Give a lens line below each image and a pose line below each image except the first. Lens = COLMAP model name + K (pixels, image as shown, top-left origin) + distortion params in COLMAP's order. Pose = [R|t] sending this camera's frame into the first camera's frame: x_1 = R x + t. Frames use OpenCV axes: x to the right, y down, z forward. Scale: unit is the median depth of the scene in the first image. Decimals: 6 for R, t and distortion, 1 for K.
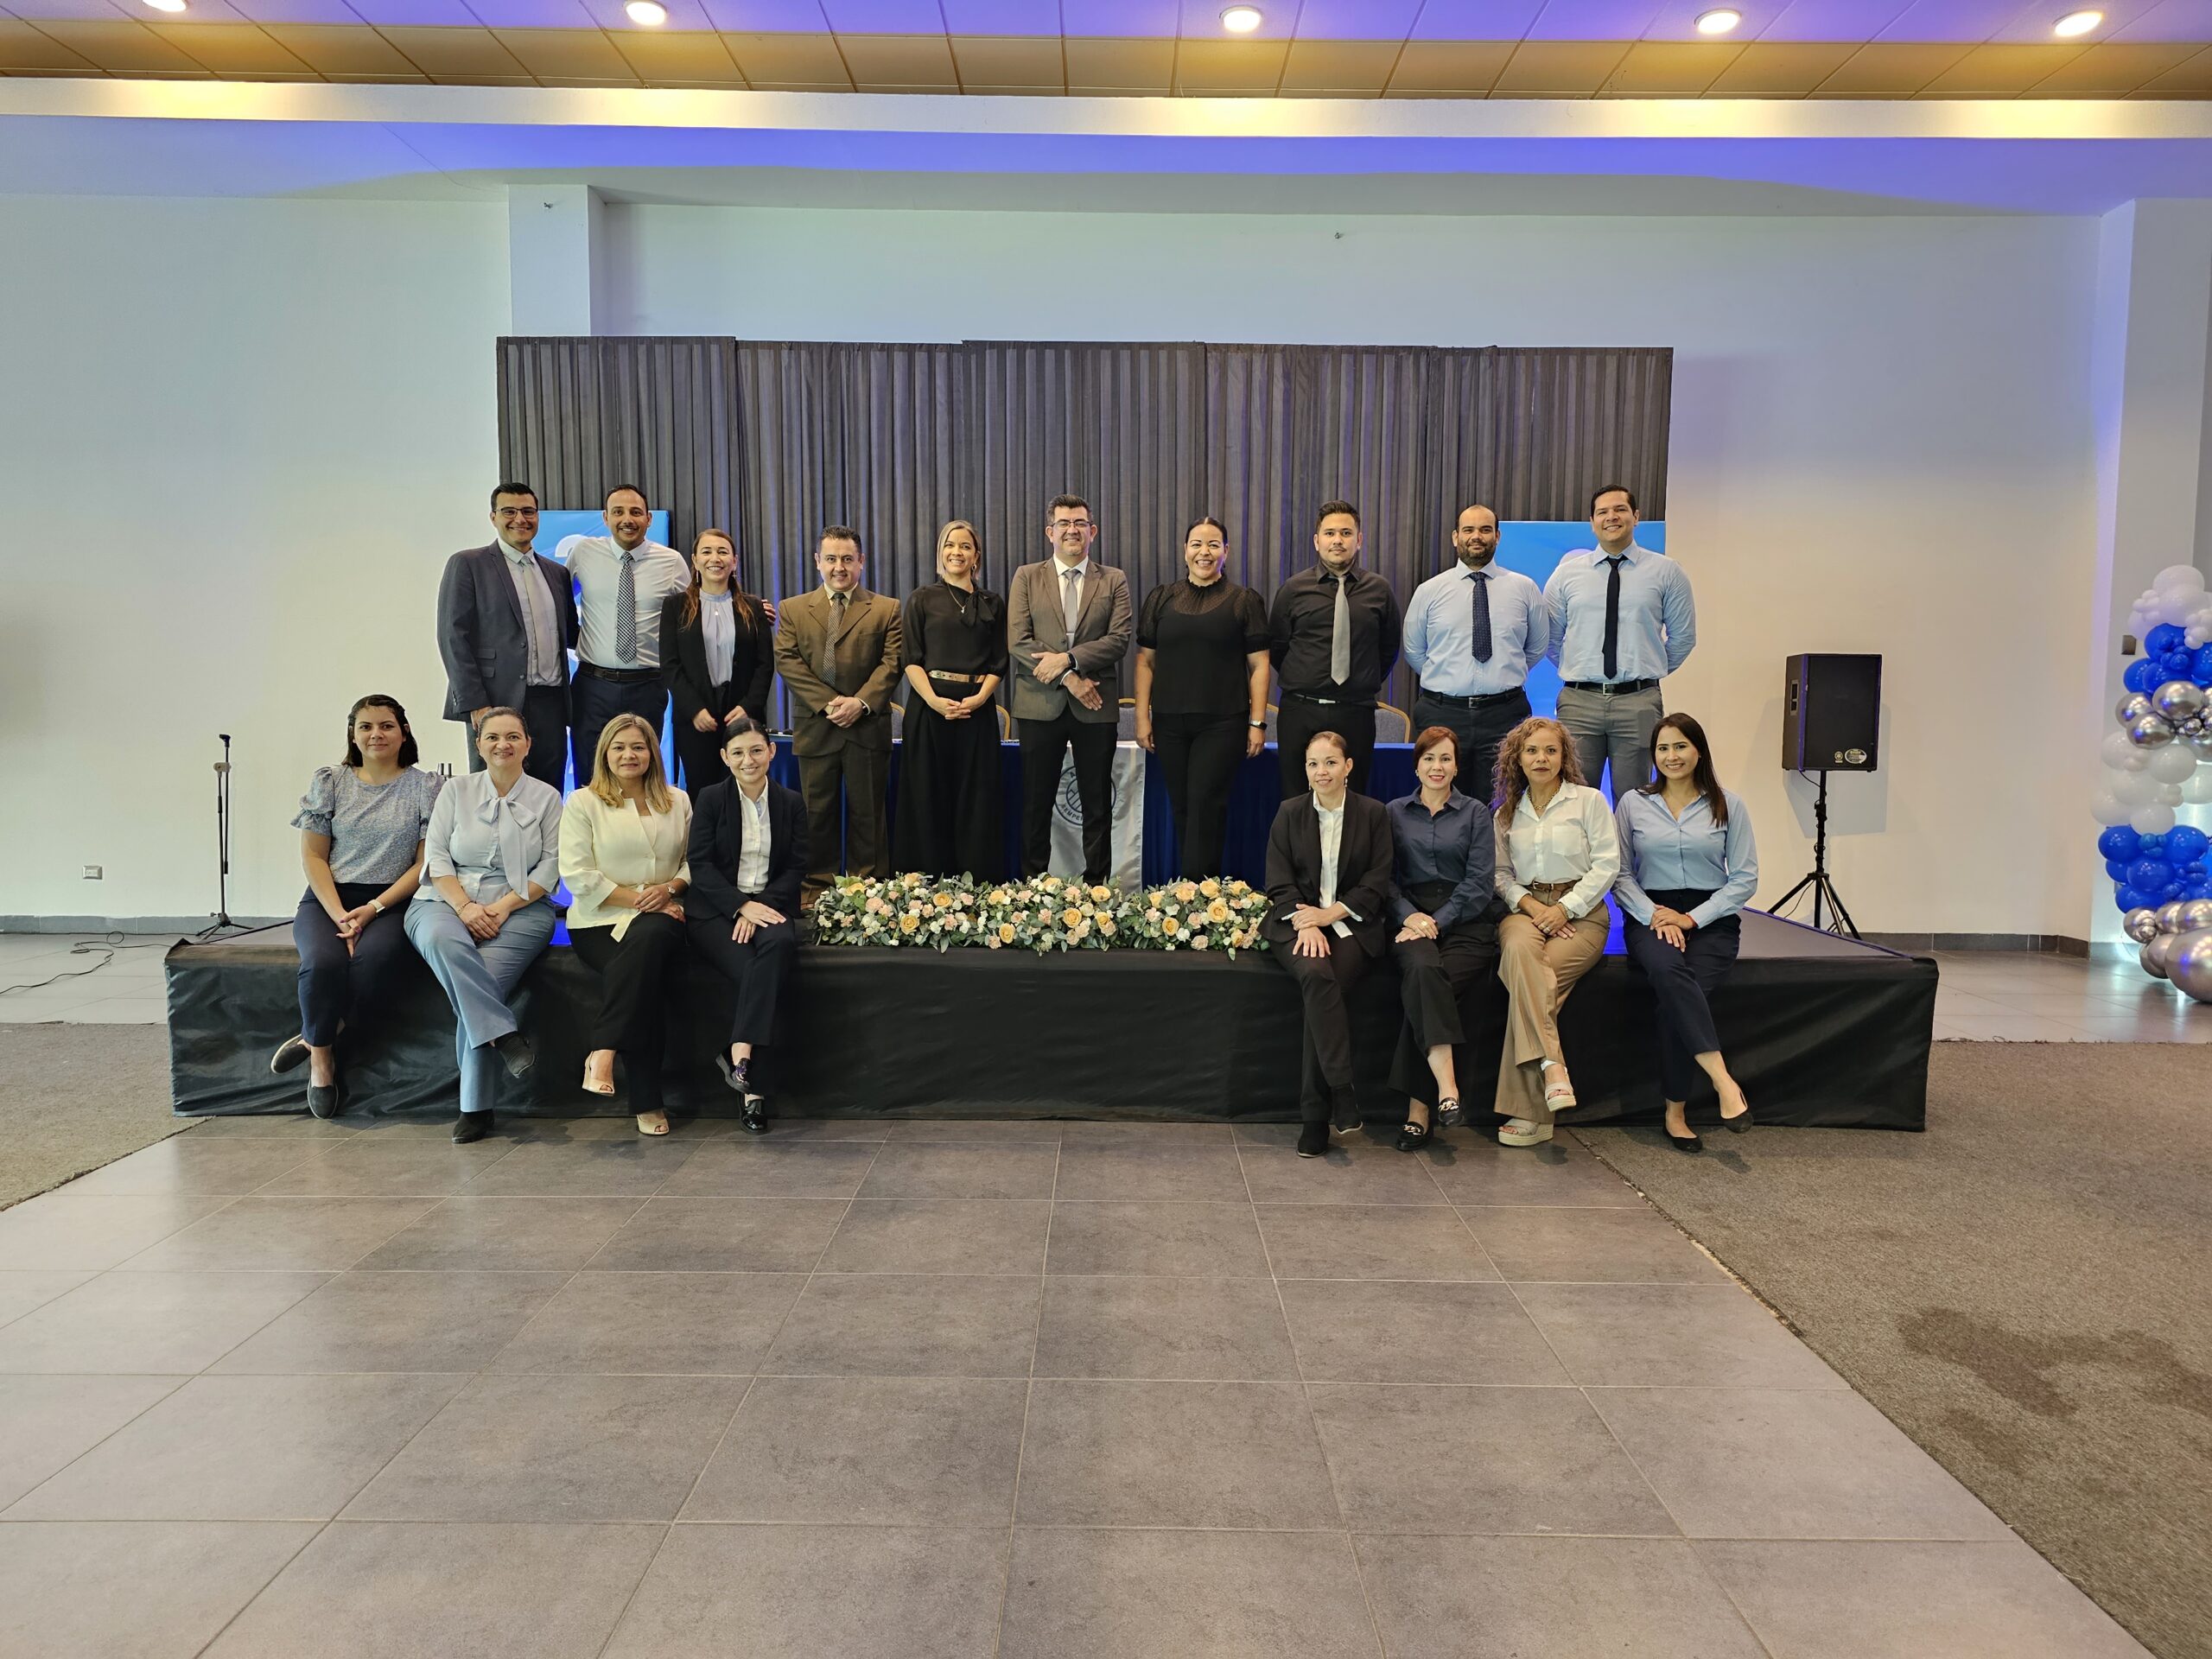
lens RADIAL K [[1514.1, 0, 1098.1], [0, 1514.1, 838.3], [0, 0, 1]] dist [0.026505, -0.027706]
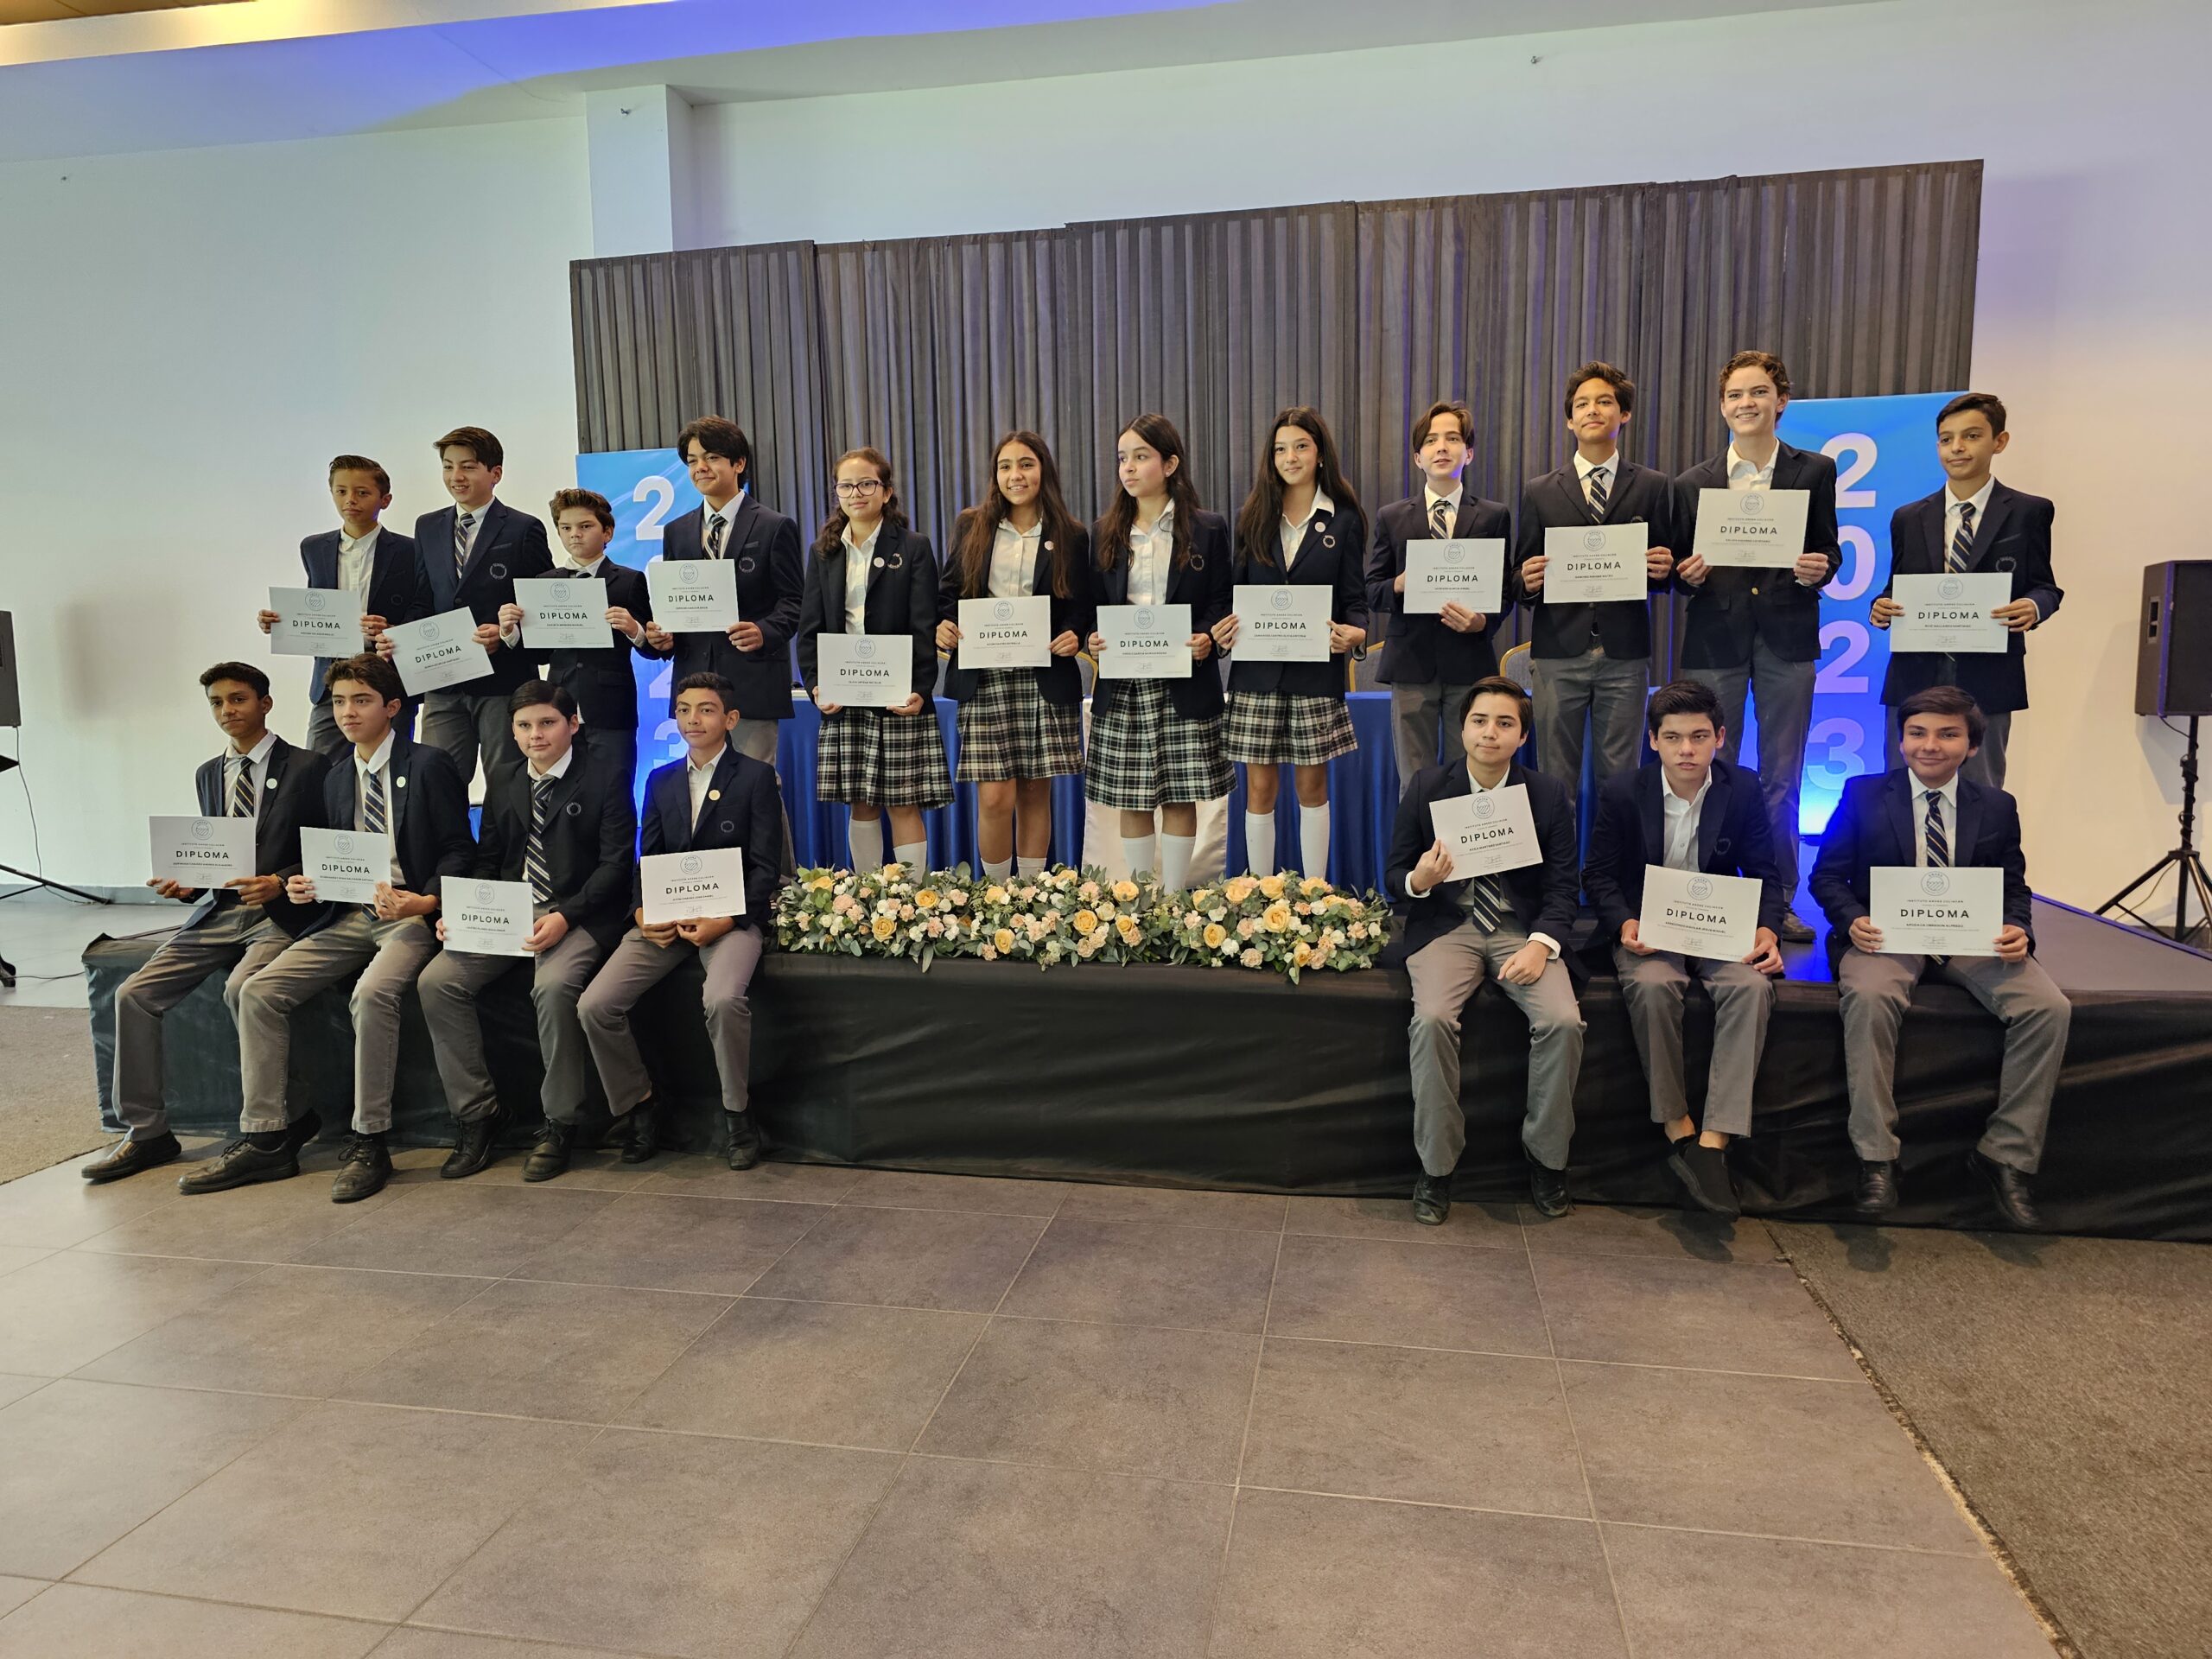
lens RADIAL K [[1514.1, 0, 1060.9], [0, 1514.1, 855.0], [0, 0, 1]] dist [0.026505, -0.027706]
pose [[0.980165, 0.004298, -0.198137, 0.079154], [0.003822, 0.999169, 0.040581, -0.008834], [0.198147, -0.040533, 0.979334, 0.152115]]
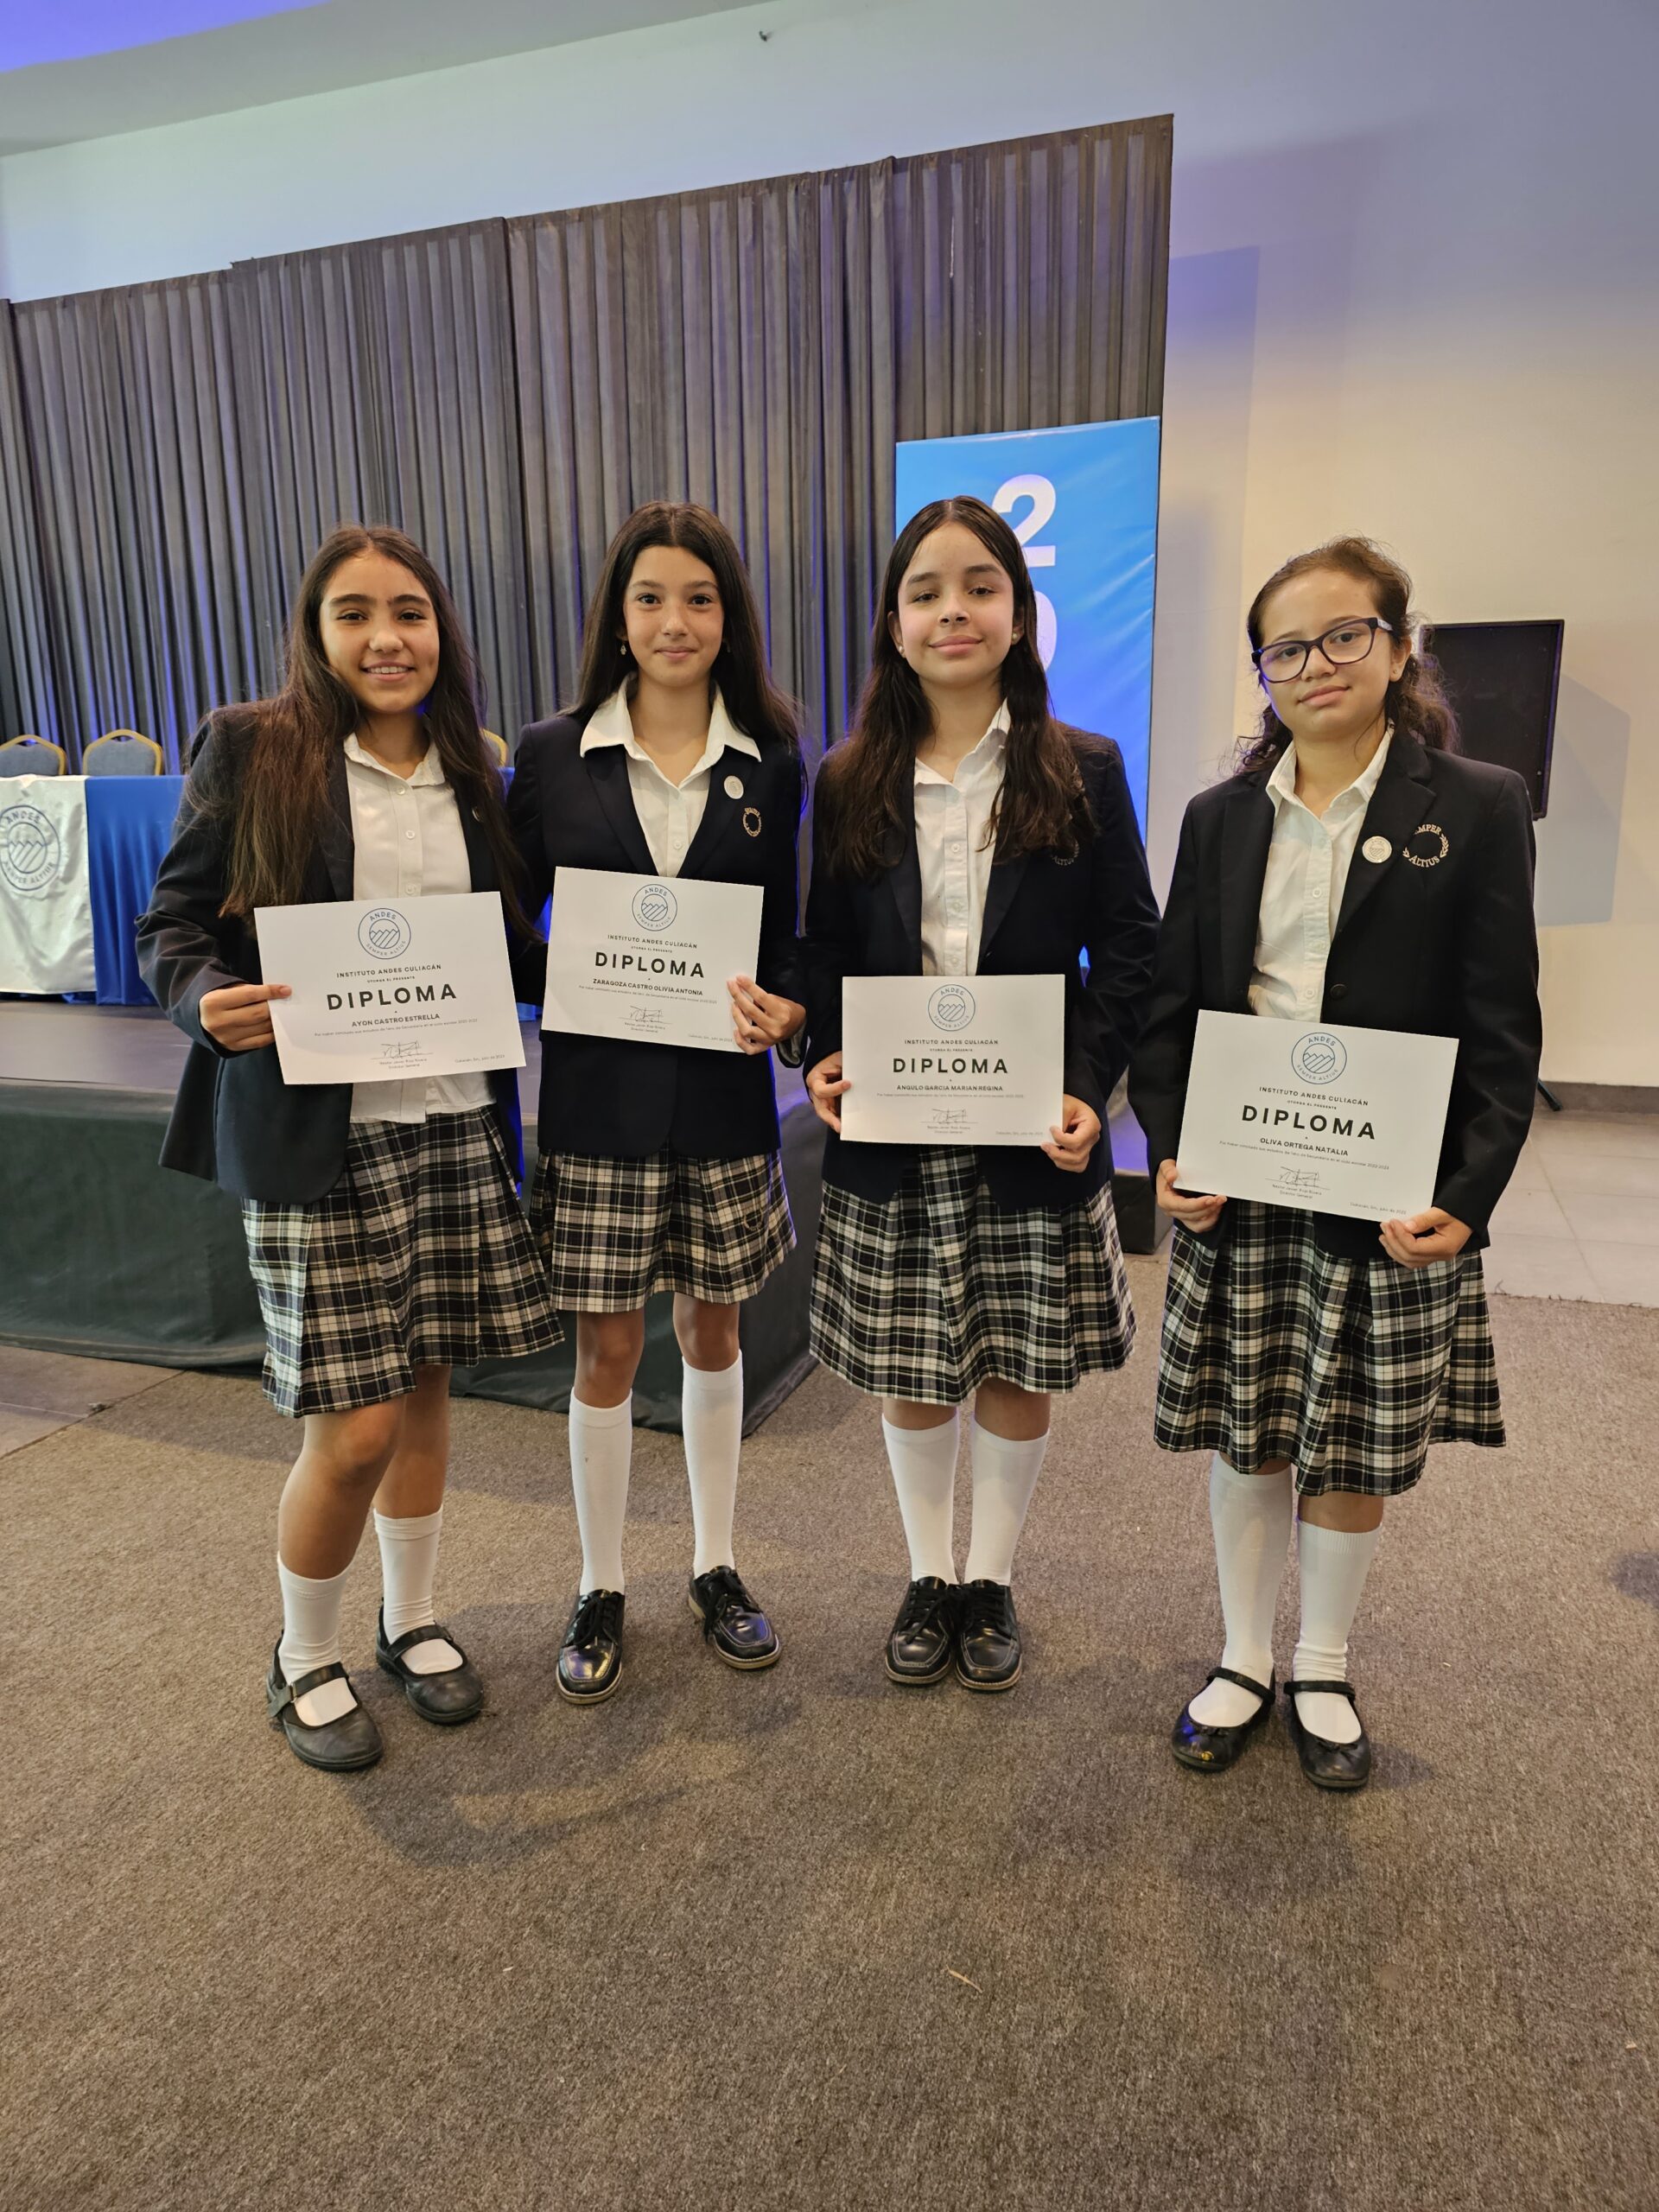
lens RADIAL K [[1514.1, 0, 820.6], [0, 1514.1, 1148.9], [0, 0, 1]] dist [0.026505, -0.027706]
pose [[0.945809, 0.048222, -0.321124, 0.461655], [-0.007777, 0.991992, 0.126059, 0.014876], [0.324631, -0.116730, 0.938610, 0.328536]]
